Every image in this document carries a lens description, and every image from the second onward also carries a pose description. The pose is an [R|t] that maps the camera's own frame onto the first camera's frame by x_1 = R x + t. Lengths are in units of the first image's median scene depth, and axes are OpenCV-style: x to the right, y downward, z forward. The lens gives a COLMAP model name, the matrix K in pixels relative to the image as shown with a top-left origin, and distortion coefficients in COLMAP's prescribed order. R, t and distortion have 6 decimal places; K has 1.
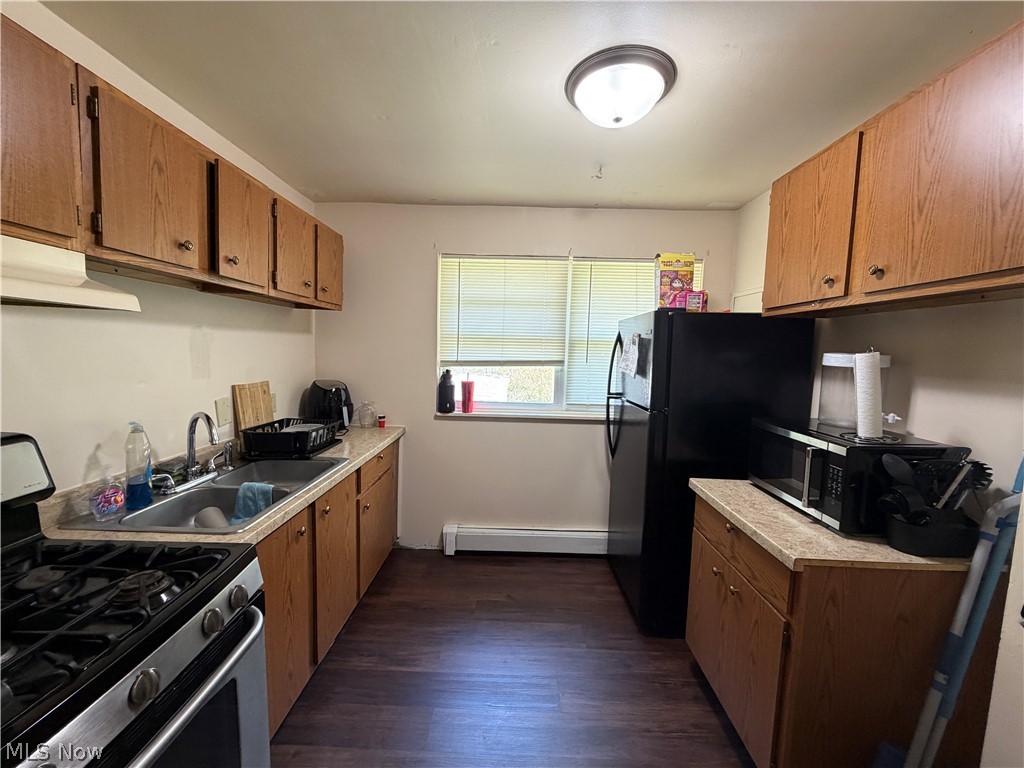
lens RADIAL K [[408.8, 0, 513.5], [0, 408.8, 378.5], [0, 0, 1]] dist [0.000220, 0.000486]
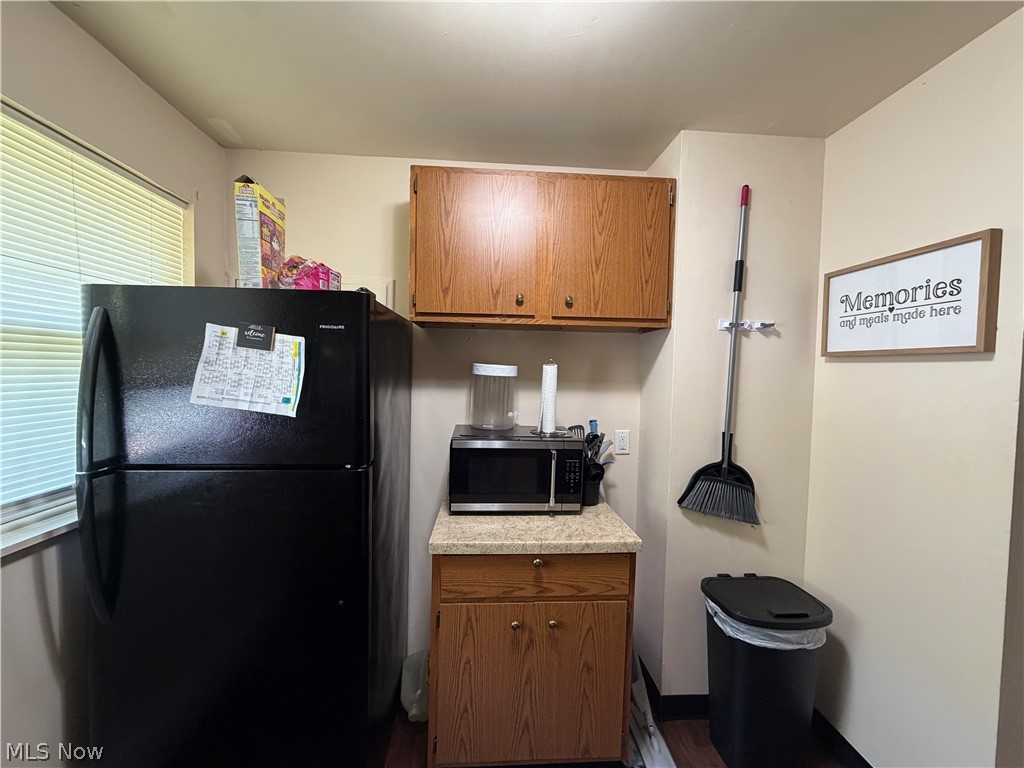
lens RADIAL K [[408.8, 0, 509.2], [0, 408.8, 384.7], [0, 0, 1]] dist [0.000220, 0.000486]
pose [[-0.079084, -0.064018, 0.994810, -0.363190], [0.053171, 0.996244, 0.068337, -0.094269], [-0.995449, 0.058299, -0.075383, 1.222224]]
